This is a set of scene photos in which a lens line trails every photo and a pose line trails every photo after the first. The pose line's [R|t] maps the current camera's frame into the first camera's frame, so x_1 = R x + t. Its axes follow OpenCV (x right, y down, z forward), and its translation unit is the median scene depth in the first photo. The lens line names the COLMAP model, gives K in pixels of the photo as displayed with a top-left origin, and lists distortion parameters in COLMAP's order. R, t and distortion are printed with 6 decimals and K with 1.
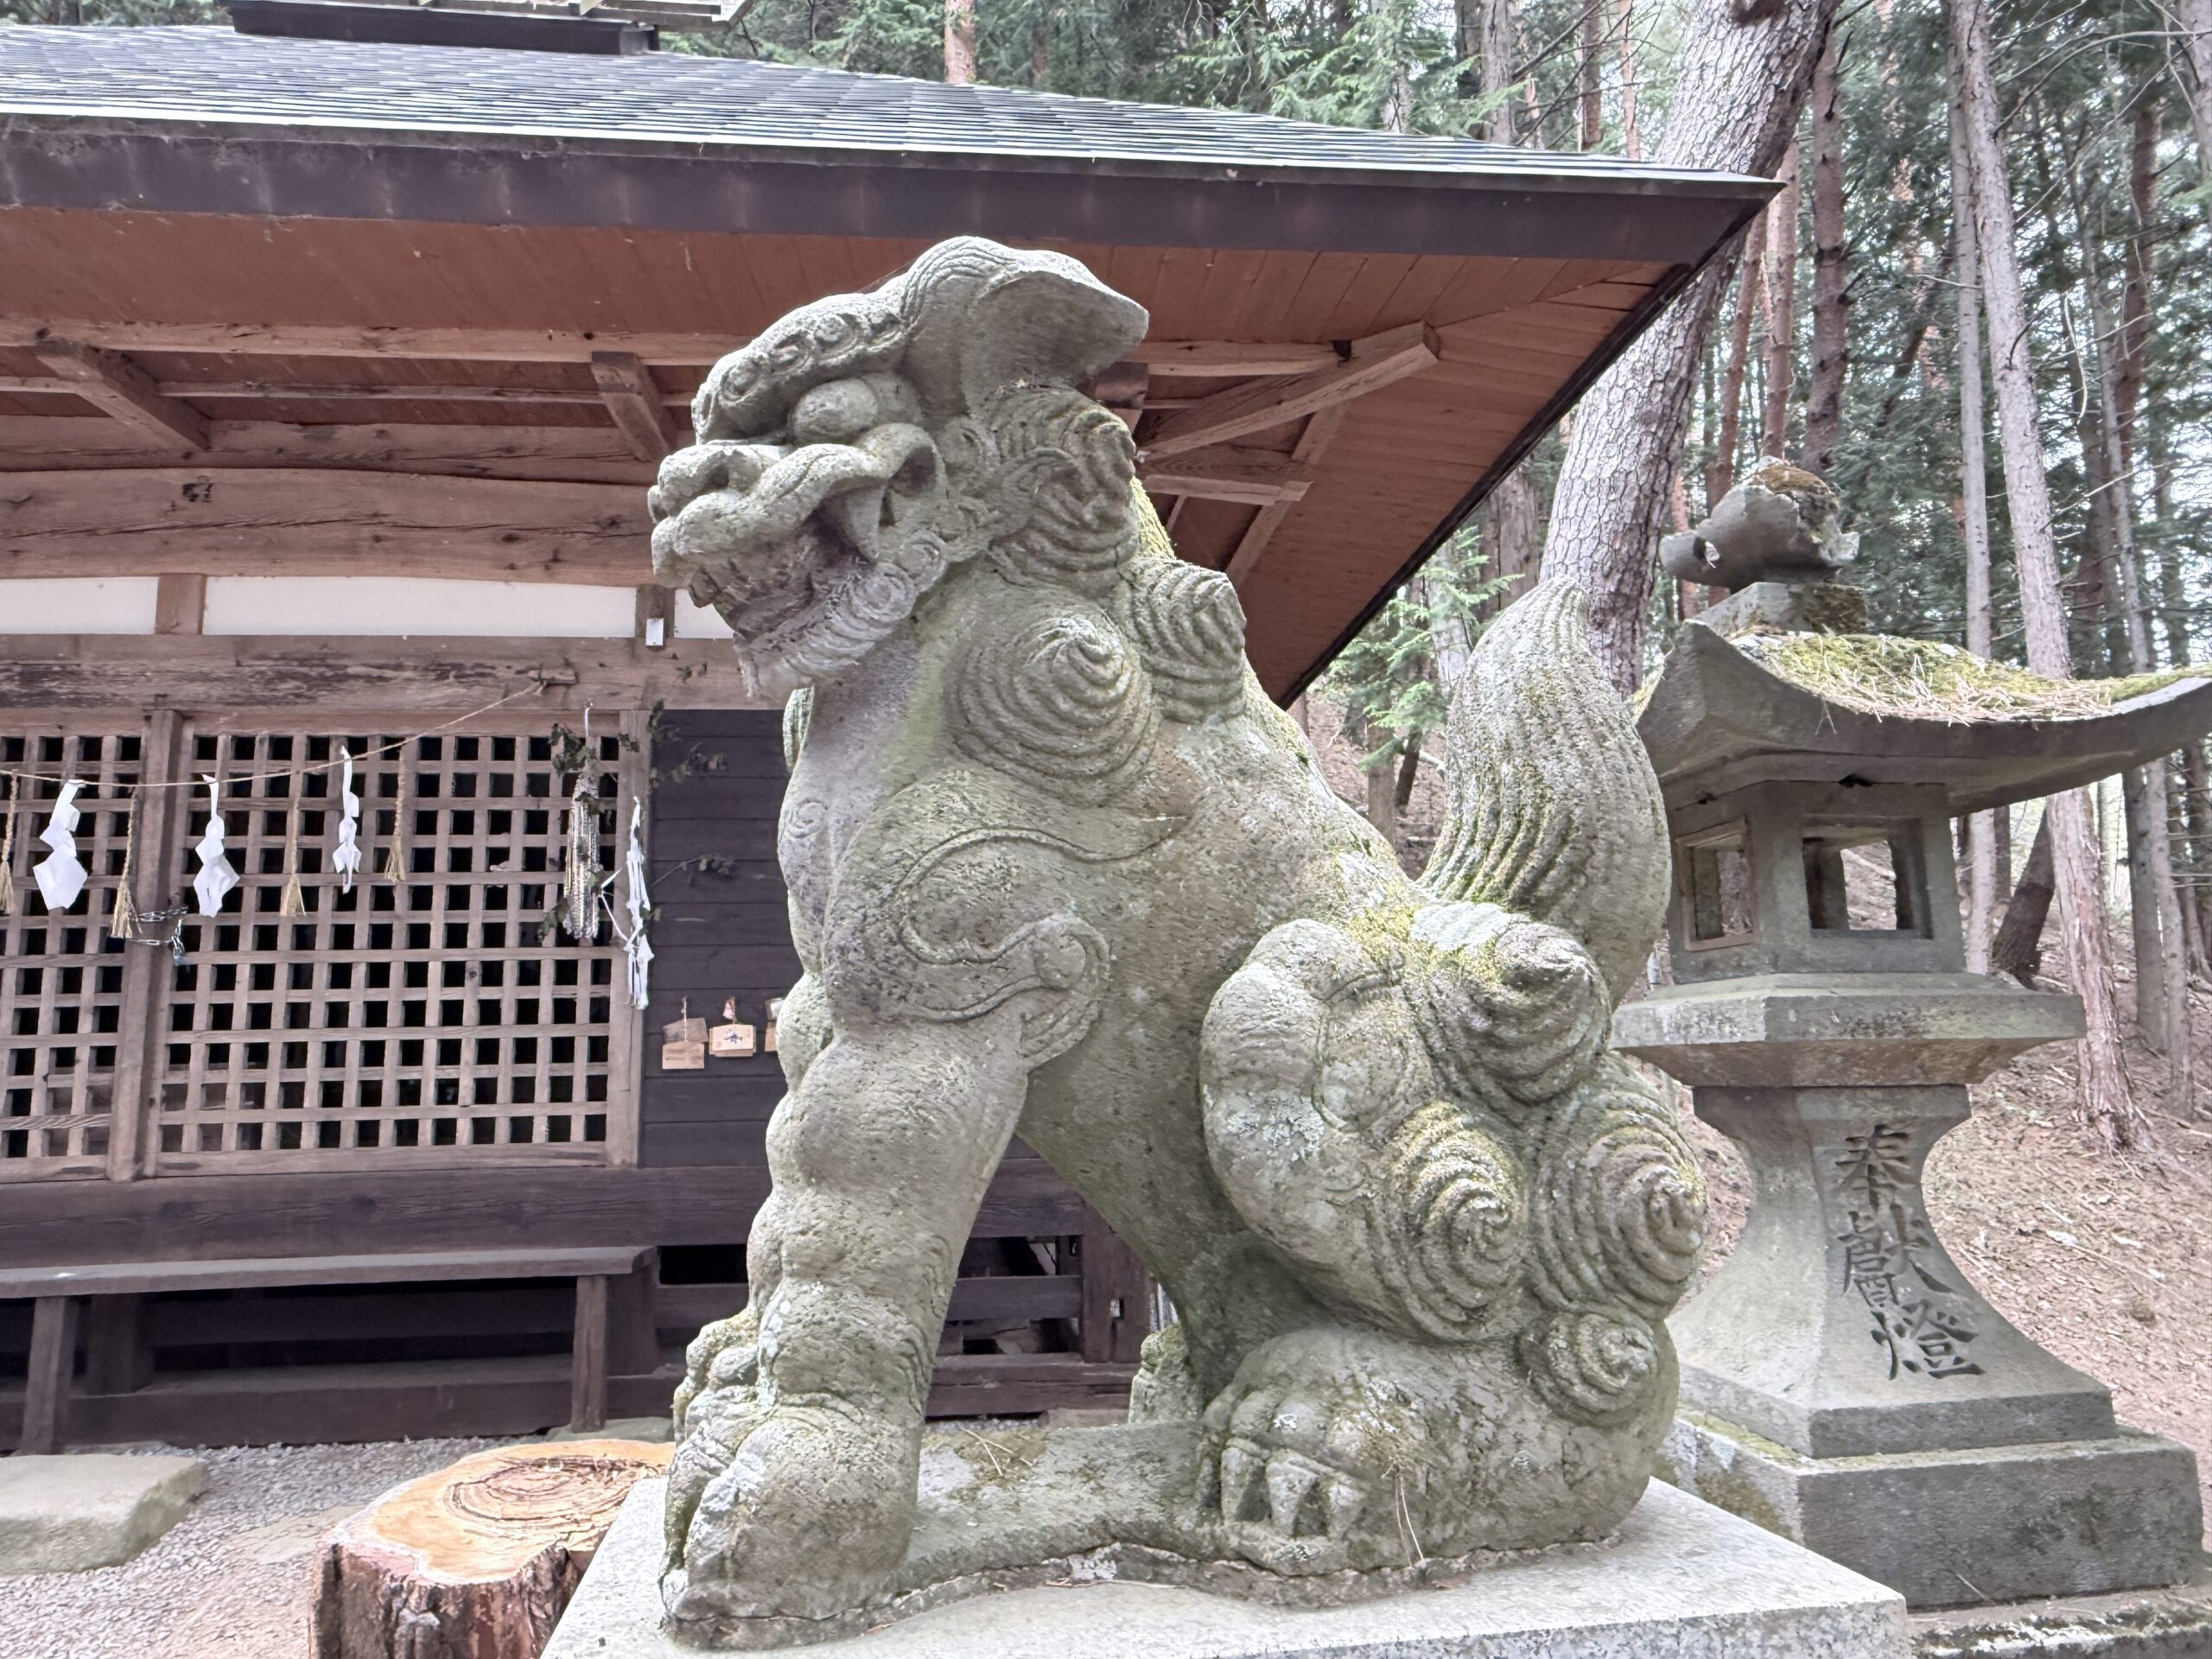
lens RADIAL K [[1425.4, 0, 1065.2], [0, 1425.4, 832.5], [0, 0, 1]] dist [0.002304, 0.000739]
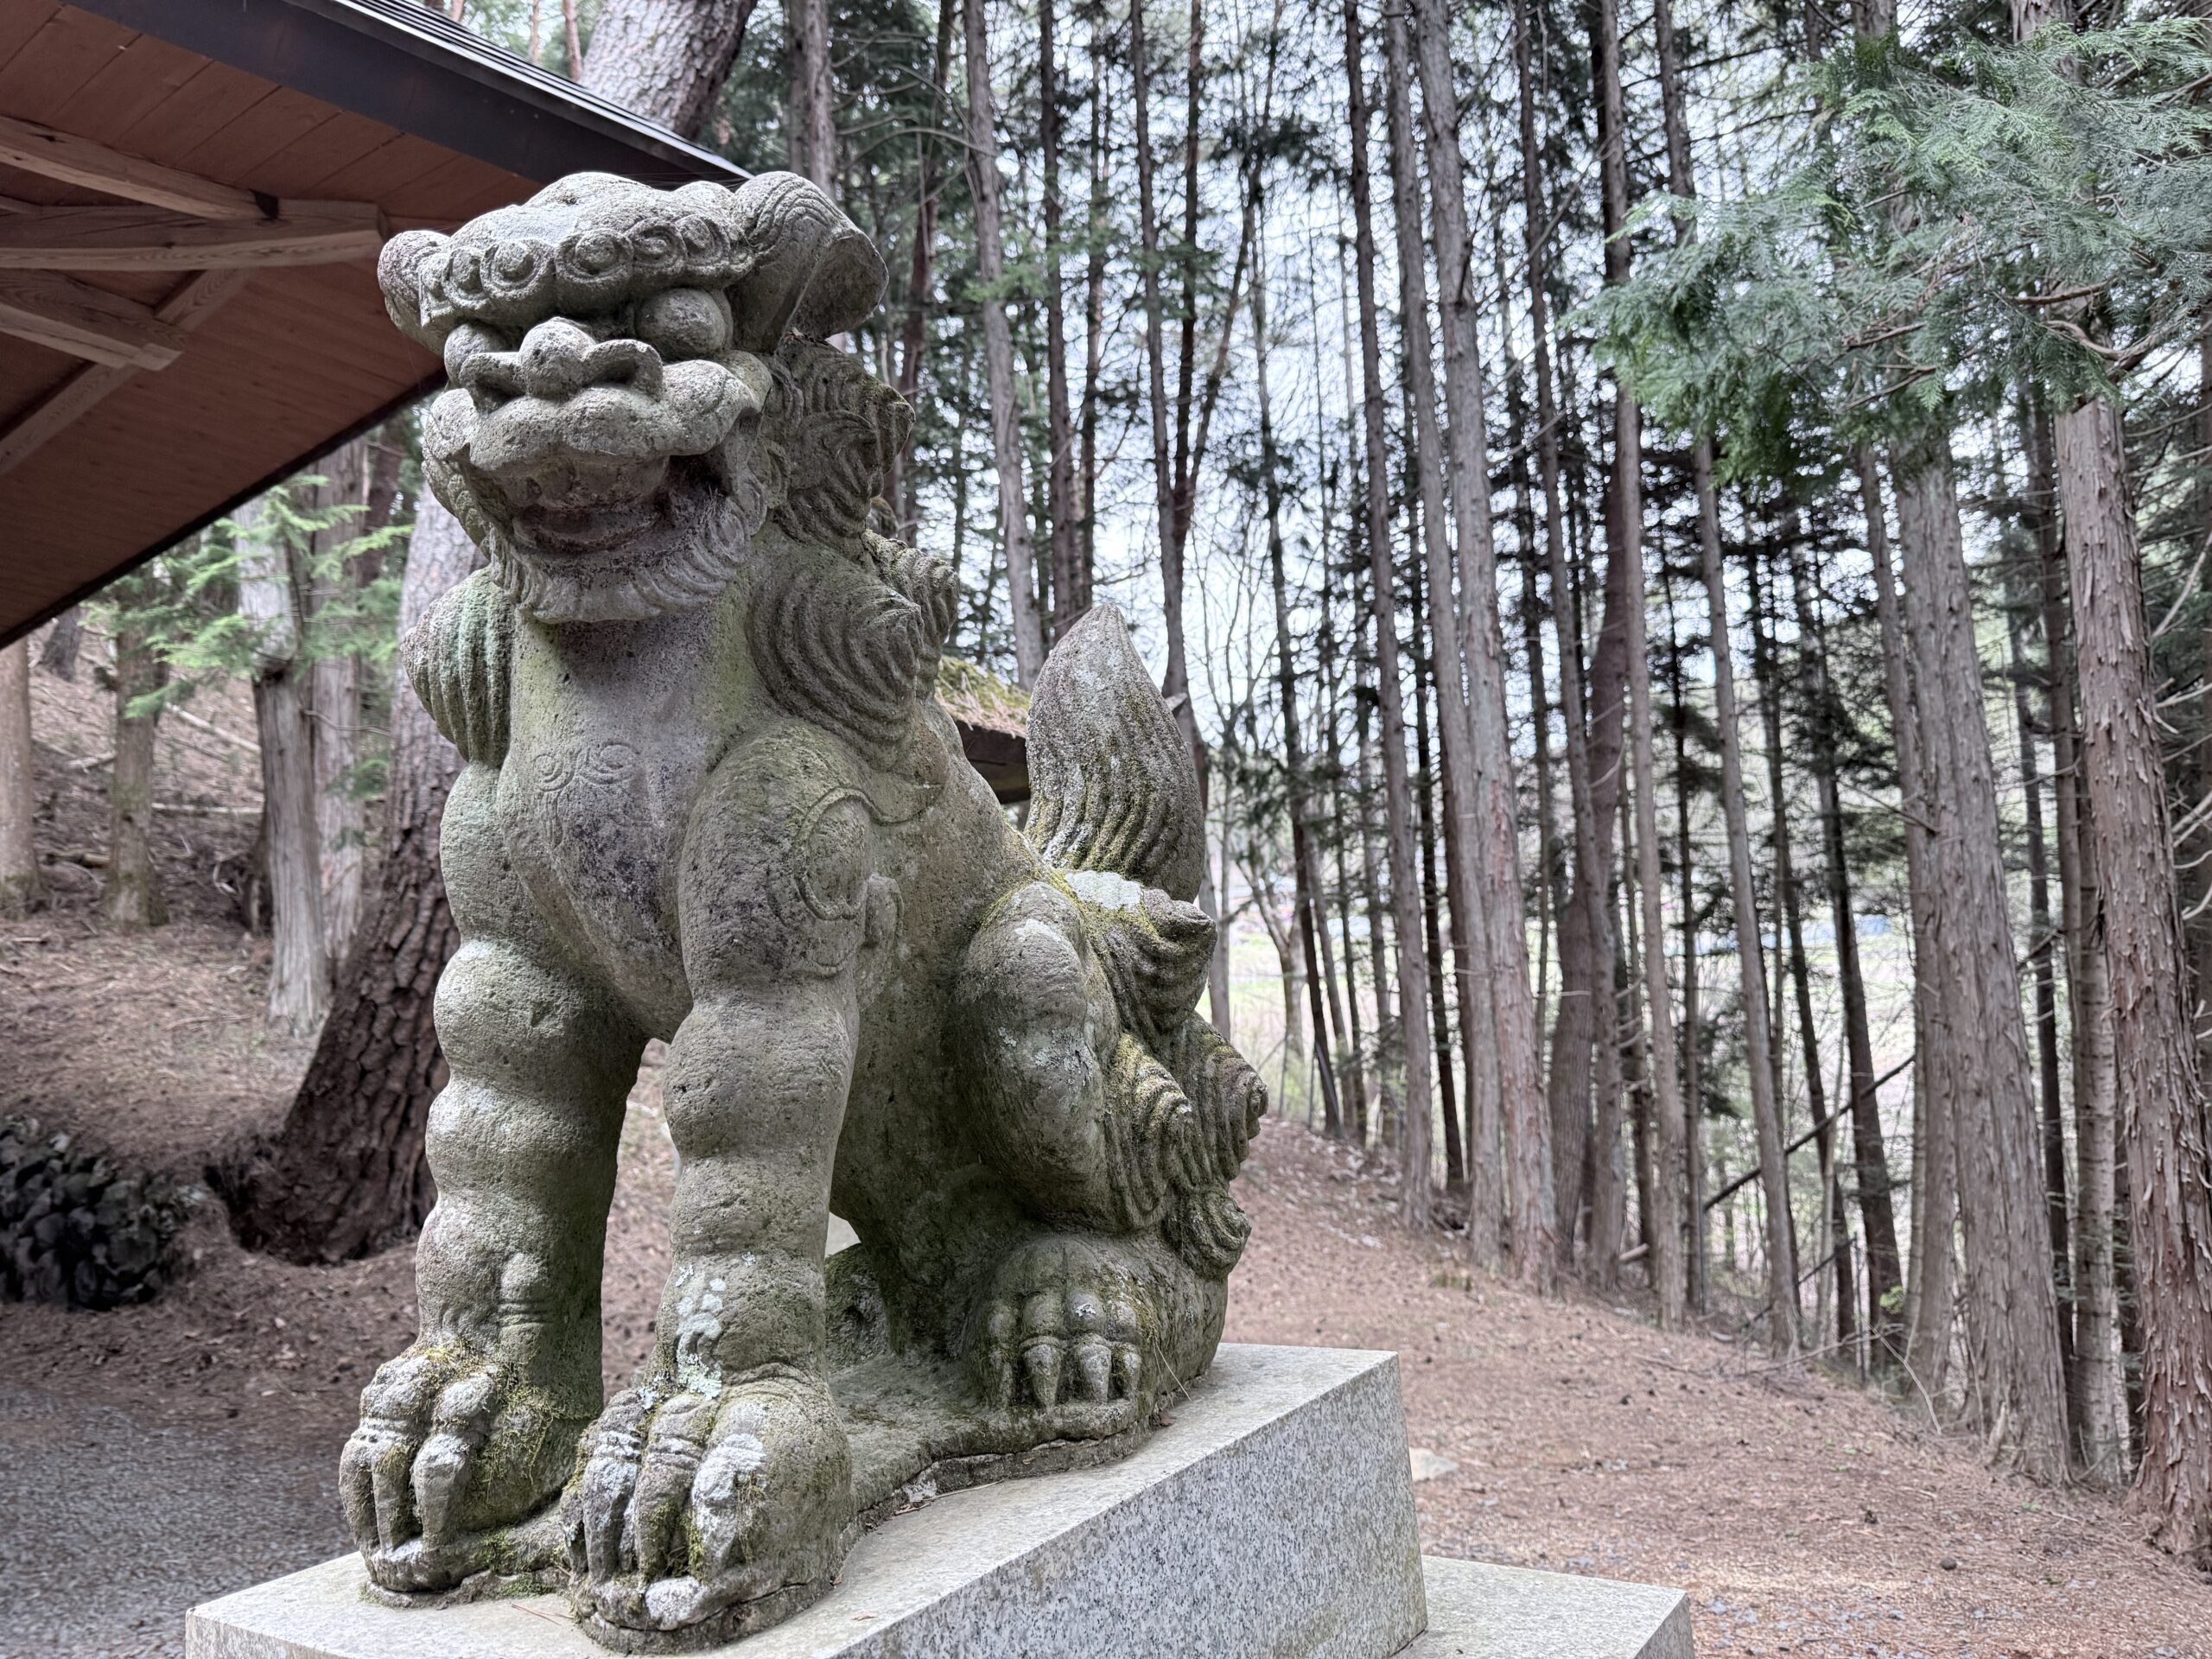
lens RADIAL K [[1535.6, 0, 1106.0], [0, 1535.6, 829.5], [0, 0, 1]] dist [0.127815, -0.181701]
pose [[0.705795, 0.039196, 0.707331, -0.079424], [-0.047875, 0.998825, -0.007578, 0.003033], [-0.706797, -0.028515, 0.706842, 0.010702]]
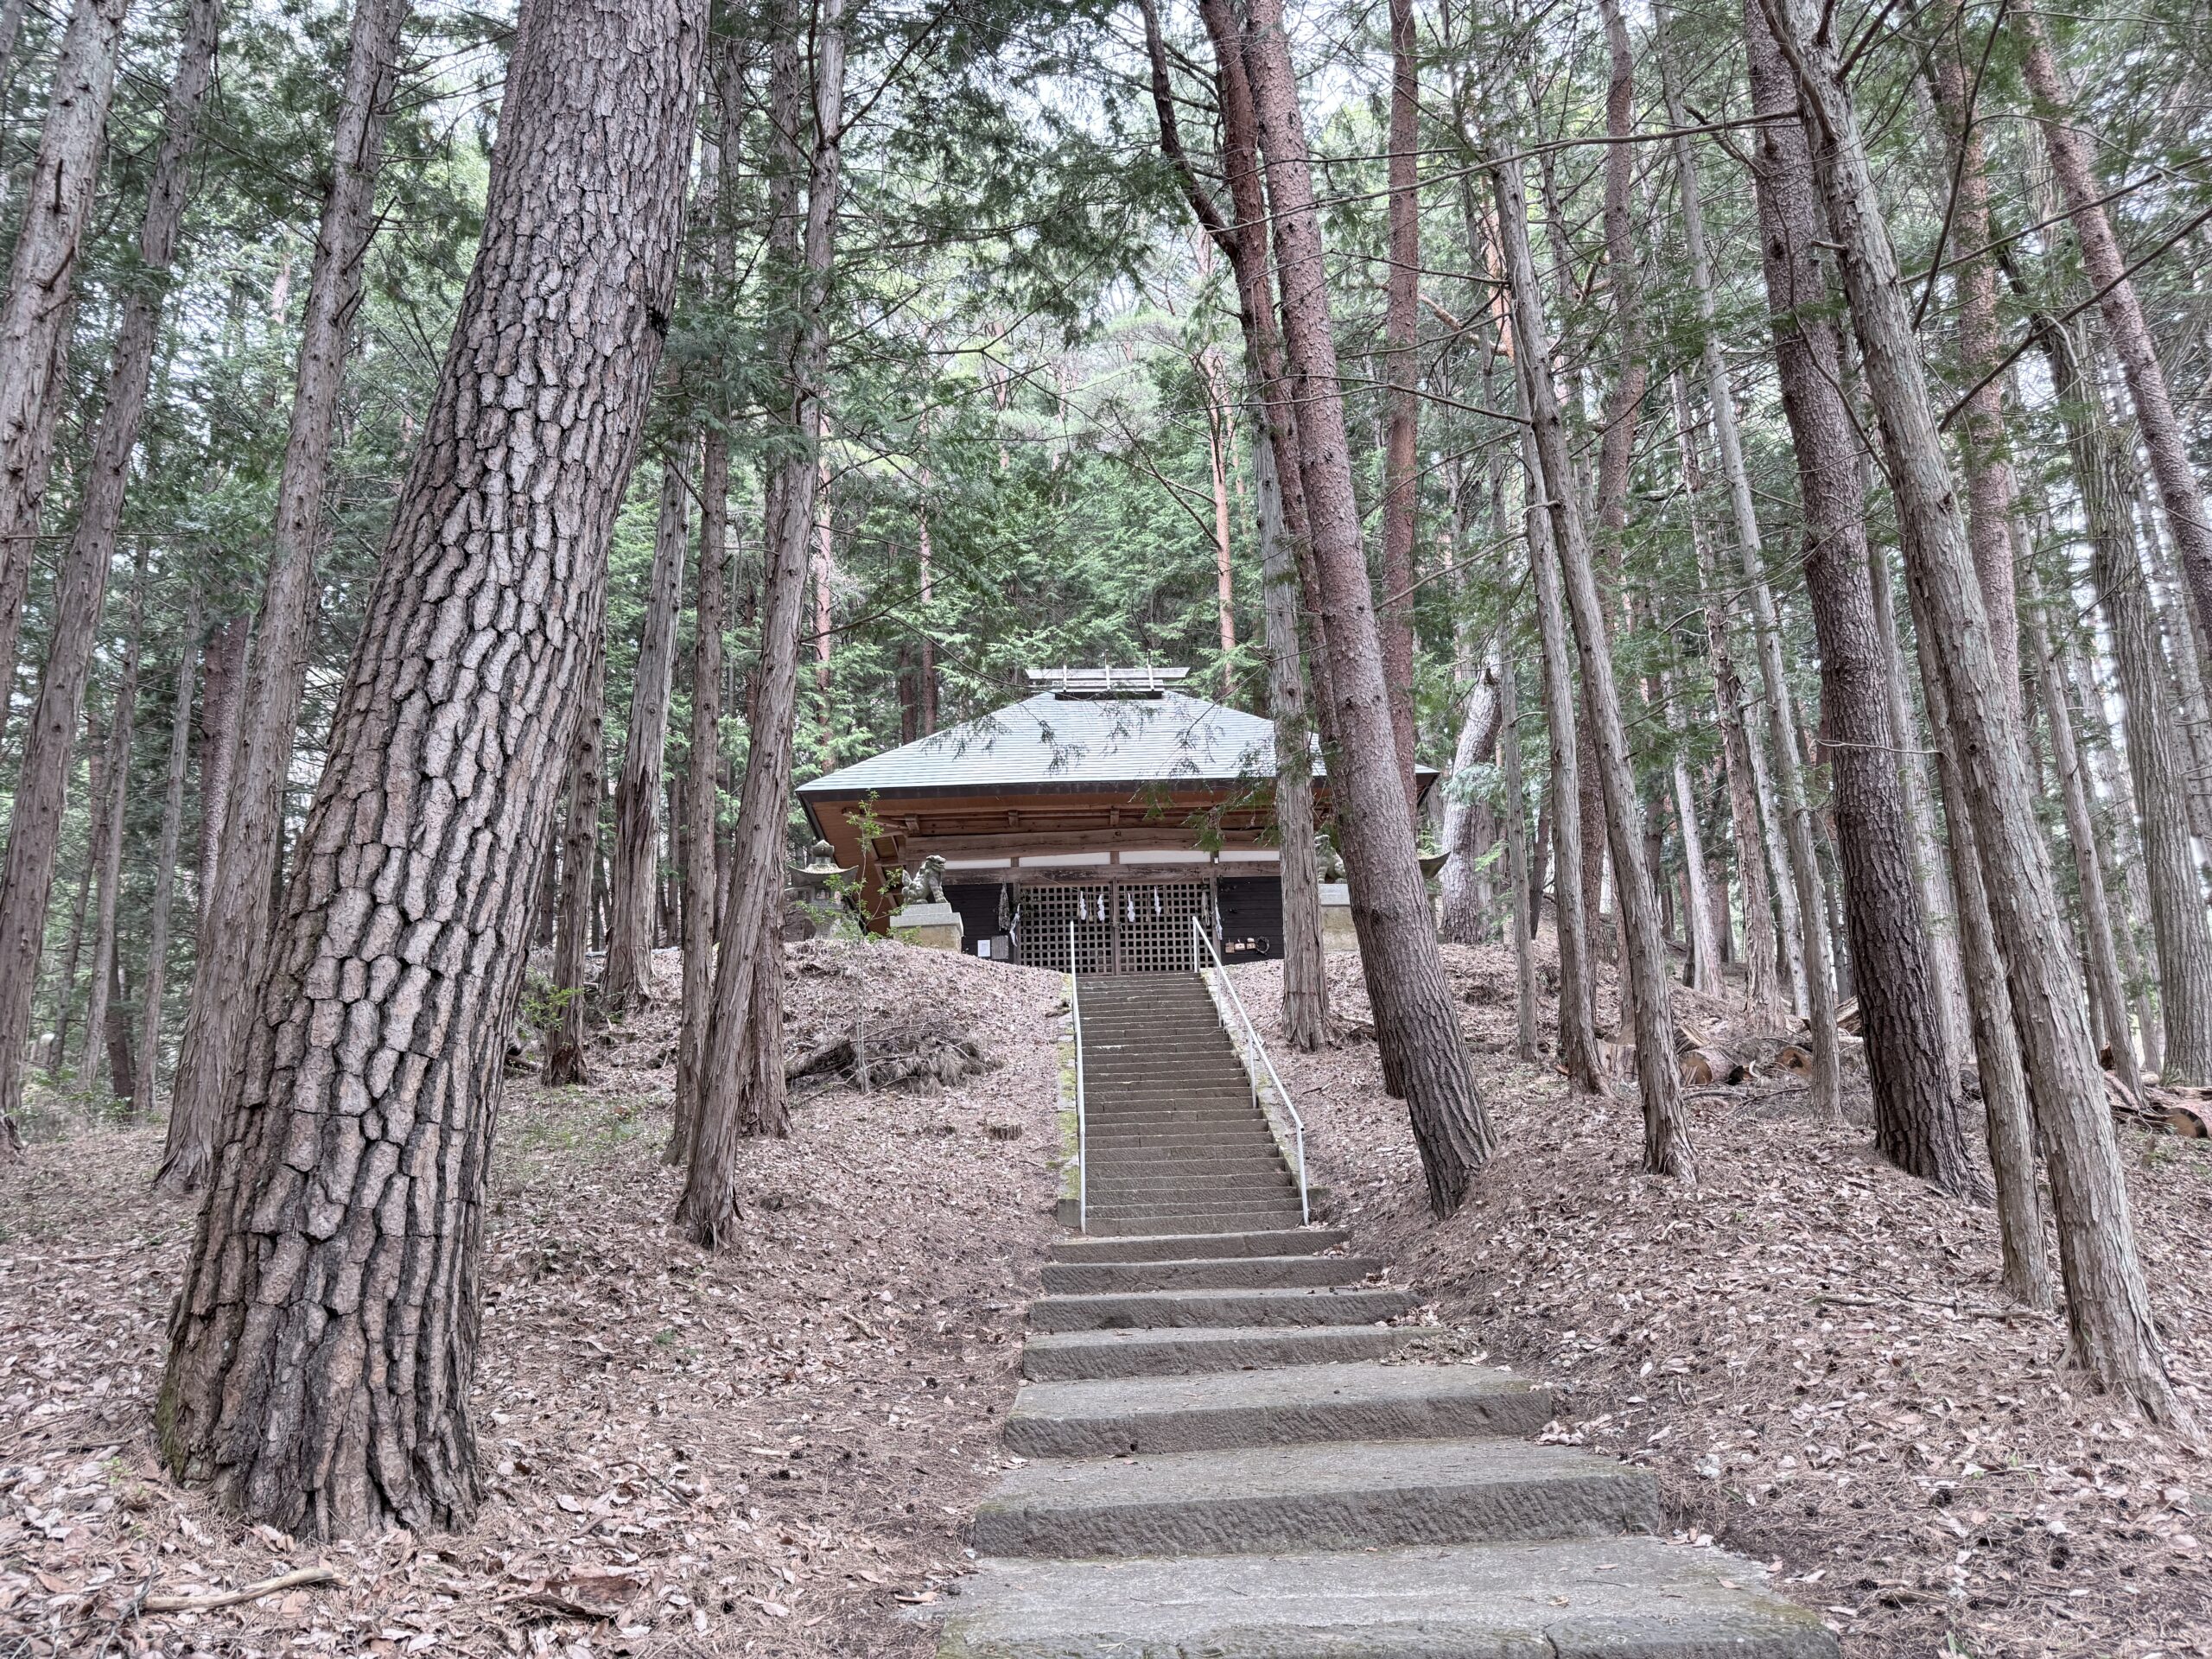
lens RADIAL K [[1535.6, 0, 1106.0], [0, 1535.6, 829.5], [0, 0, 1]] dist [0.127815, -0.181701]
pose [[0.996794, -0.031796, -0.073428, -0.290728], [0.018517, 0.984411, -0.174905, 0.643439], [0.077845, 0.172985, 0.981843, -4.053382]]
